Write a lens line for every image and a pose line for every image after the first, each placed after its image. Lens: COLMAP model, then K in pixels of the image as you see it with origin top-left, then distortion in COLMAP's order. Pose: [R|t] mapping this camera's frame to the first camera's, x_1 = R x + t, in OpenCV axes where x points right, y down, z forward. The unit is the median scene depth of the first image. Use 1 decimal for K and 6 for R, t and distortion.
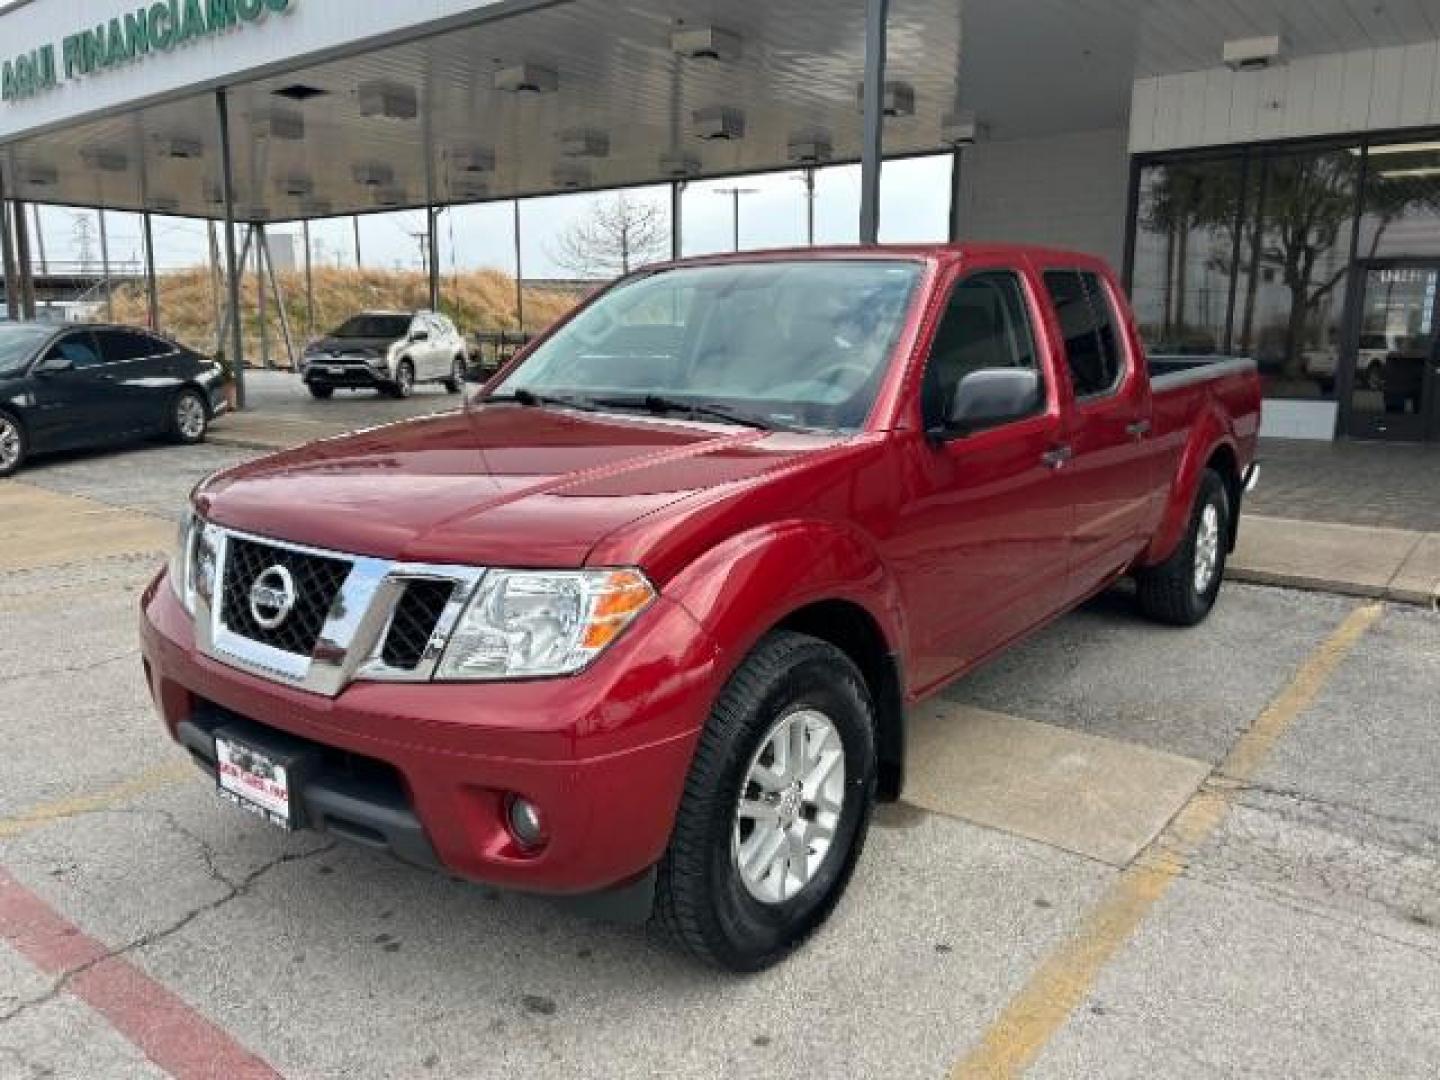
lens RADIAL K [[1088.9, 0, 717.9], [0, 1088.9, 539.2], [0, 0, 1]] dist [0.034345, -0.040056]
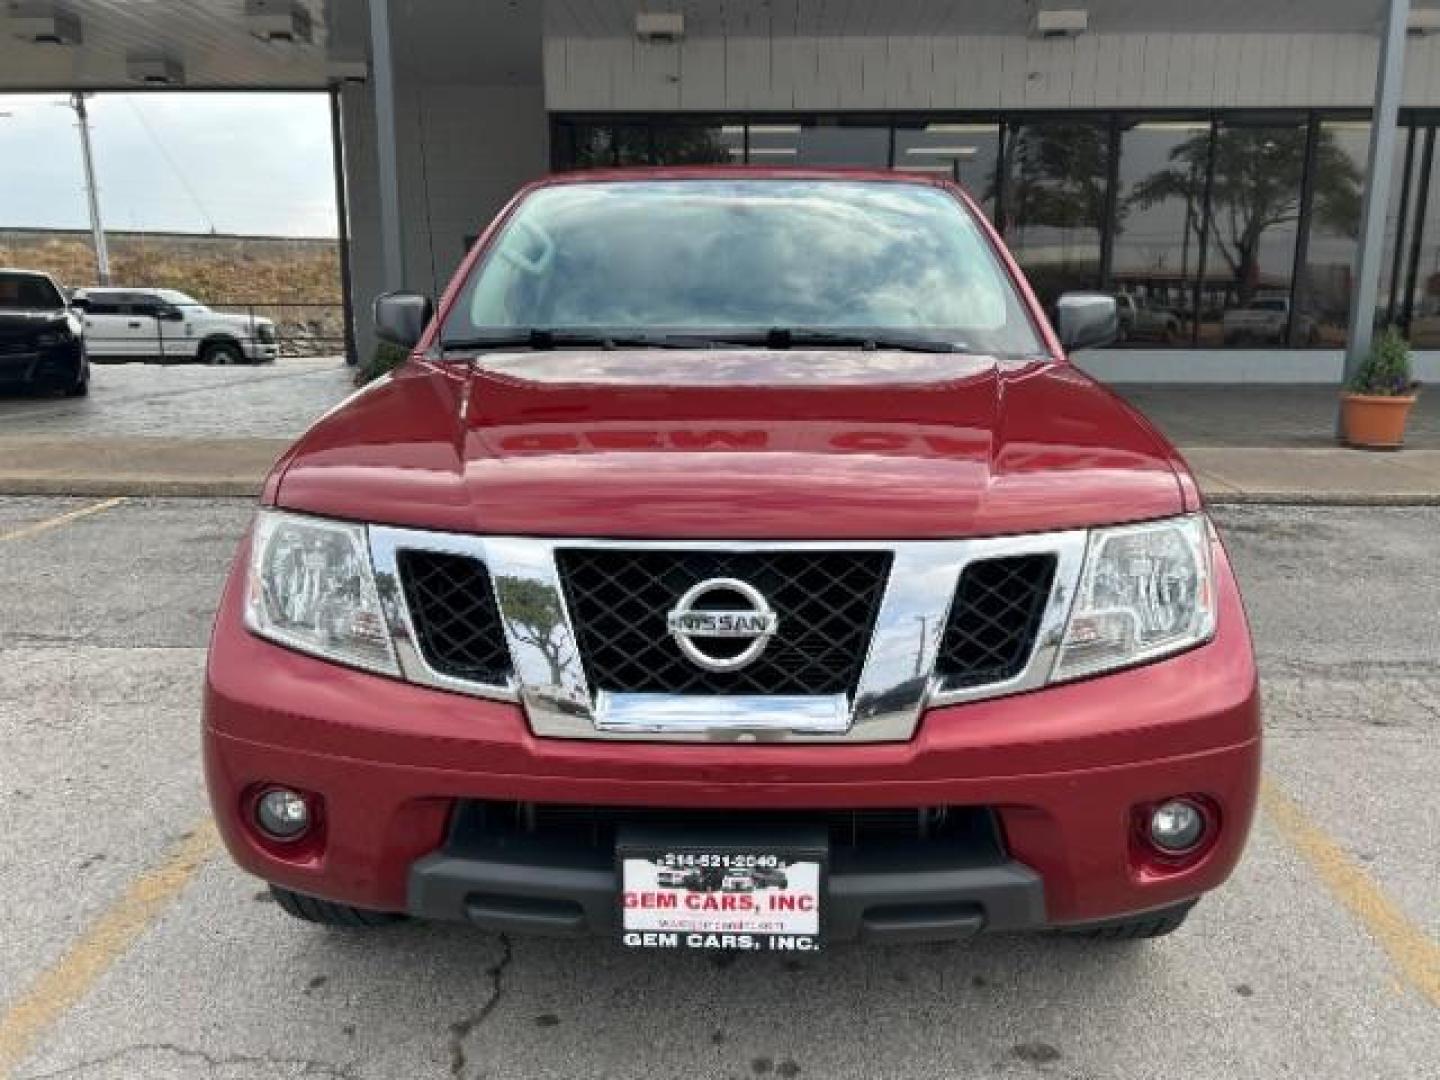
lens RADIAL K [[1088.9, 0, 720.8], [0, 1088.9, 534.1], [0, 0, 1]] dist [0.034345, -0.040056]
pose [[0.804585, -0.125703, 0.580380, -0.685142], [0.108822, 0.991999, 0.063994, -0.039101], [-0.583781, 0.011669, 0.811827, 0.398158]]
